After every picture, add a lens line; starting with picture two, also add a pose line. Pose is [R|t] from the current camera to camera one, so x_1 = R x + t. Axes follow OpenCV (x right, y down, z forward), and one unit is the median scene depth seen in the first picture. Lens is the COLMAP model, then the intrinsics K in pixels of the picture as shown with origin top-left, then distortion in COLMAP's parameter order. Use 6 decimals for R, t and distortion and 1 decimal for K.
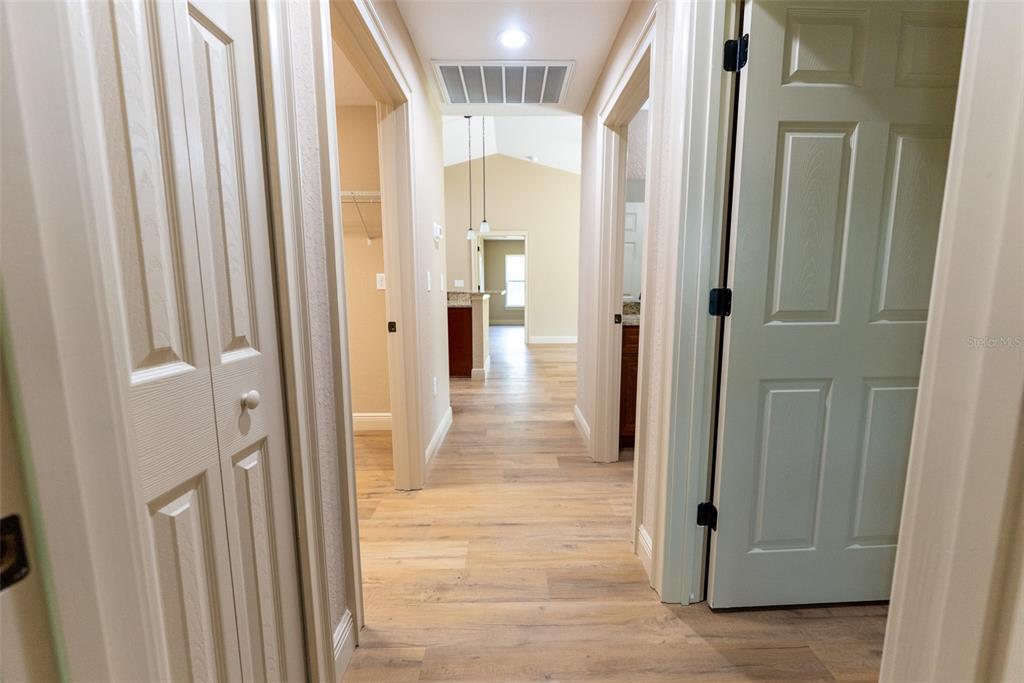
lens RADIAL K [[409.1, 0, 518.0], [0, 409.1, 343.8], [0, 0, 1]] dist [-0.000038, -0.000002]
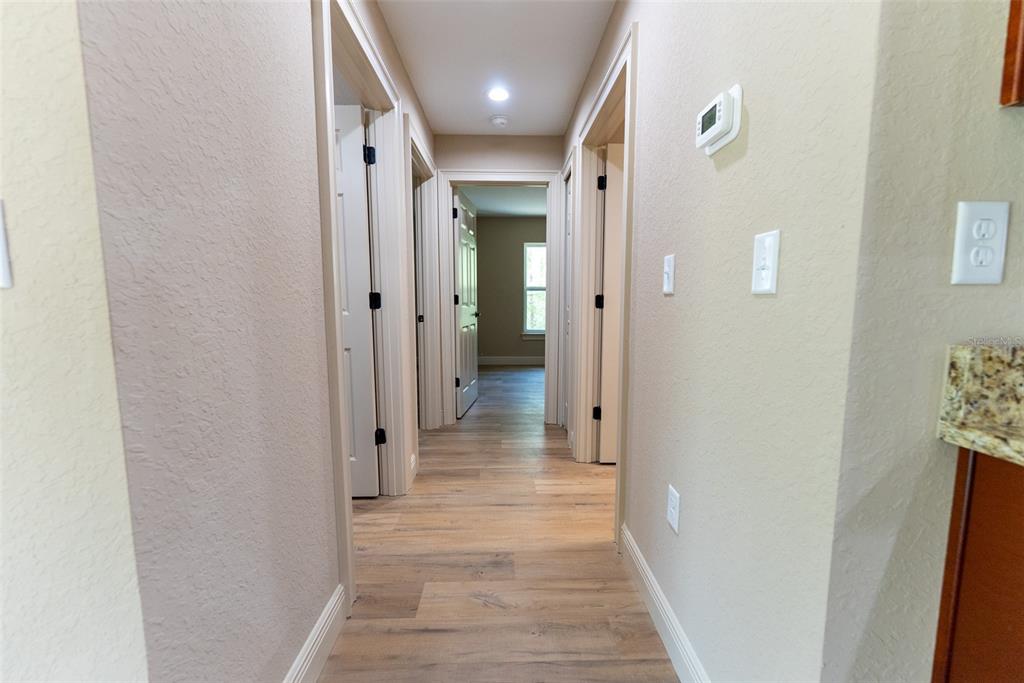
lens RADIAL K [[409.1, 0, 518.0], [0, 409.1, 343.8], [0, 0, 1]] dist [-0.000038, -0.000002]
pose [[-0.999747, 0.003619, -0.022185, -0.031559], [-0.001915, 0.969659, 0.244455, -0.231710], [0.022397, 0.244436, -0.969407, 1.800951]]
